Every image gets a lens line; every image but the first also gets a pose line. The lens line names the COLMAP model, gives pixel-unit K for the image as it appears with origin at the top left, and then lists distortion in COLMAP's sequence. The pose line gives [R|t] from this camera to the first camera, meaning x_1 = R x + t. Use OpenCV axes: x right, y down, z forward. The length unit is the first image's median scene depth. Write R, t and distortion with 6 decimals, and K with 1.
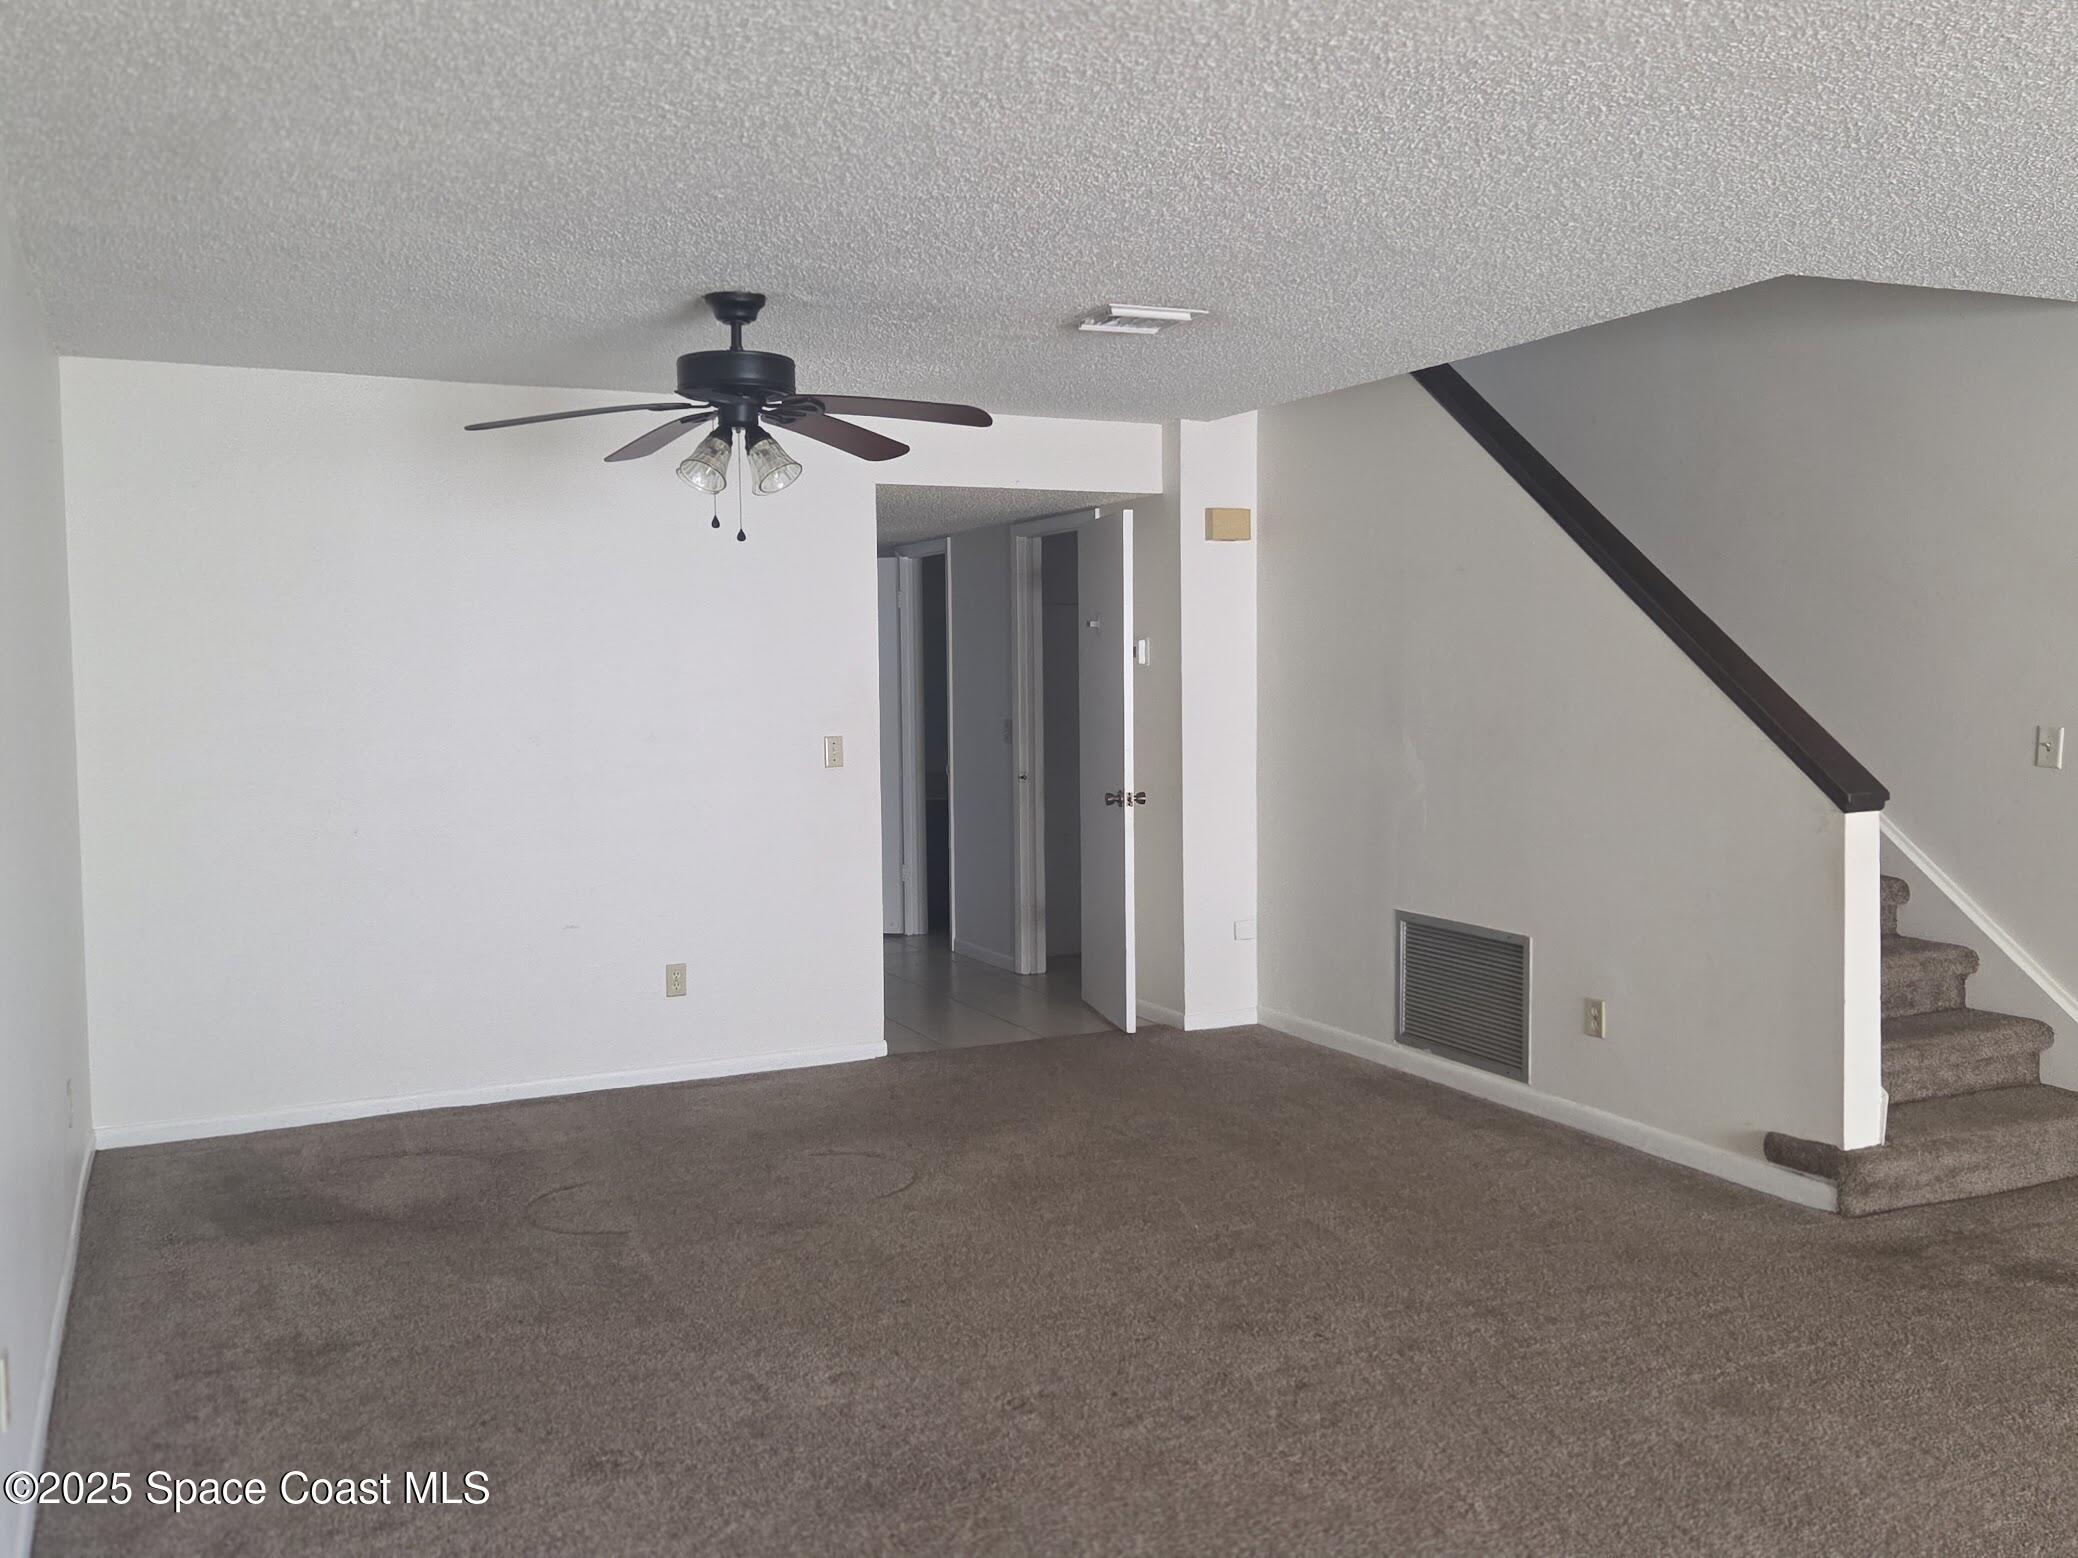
lens RADIAL K [[1811.3, 0, 1037.1], [0, 1811.3, 720.6], [0, 0, 1]] dist [0.071814, -0.101690]
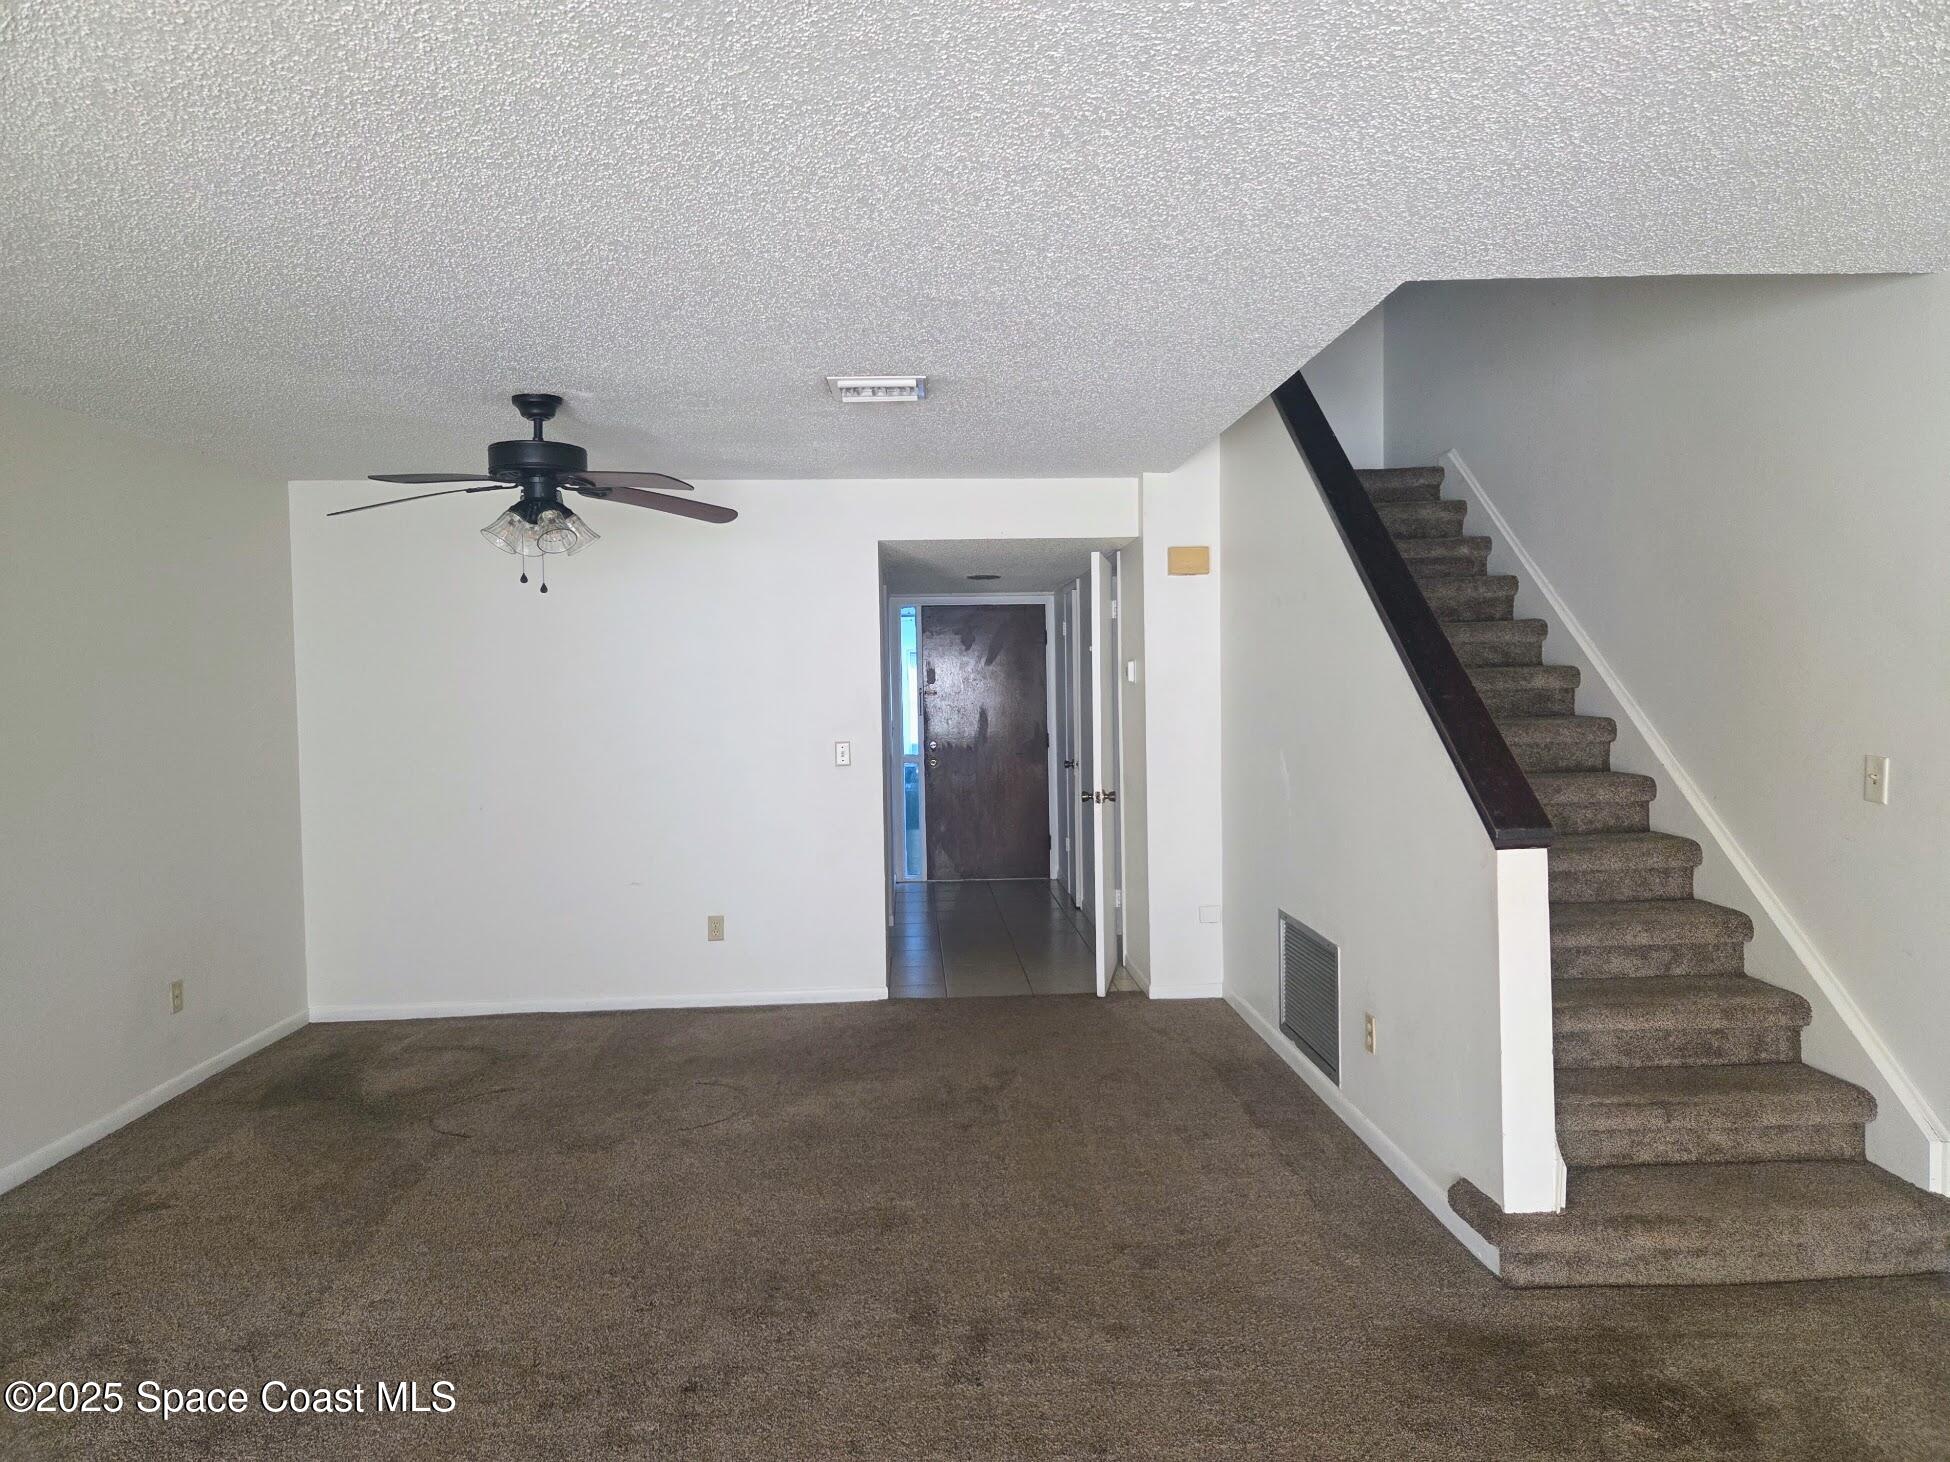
lens RADIAL K [[1306.1, 0, 977.3], [0, 1306.1, 701.4], [0, 0, 1]] dist [0.086151, -0.078353]
pose [[0.924625, 0.001858, -0.380875, 0.396128], [-0.004803, 0.999965, -0.006781, -0.016795], [0.380849, 0.008099, 0.924602, 0.239122]]
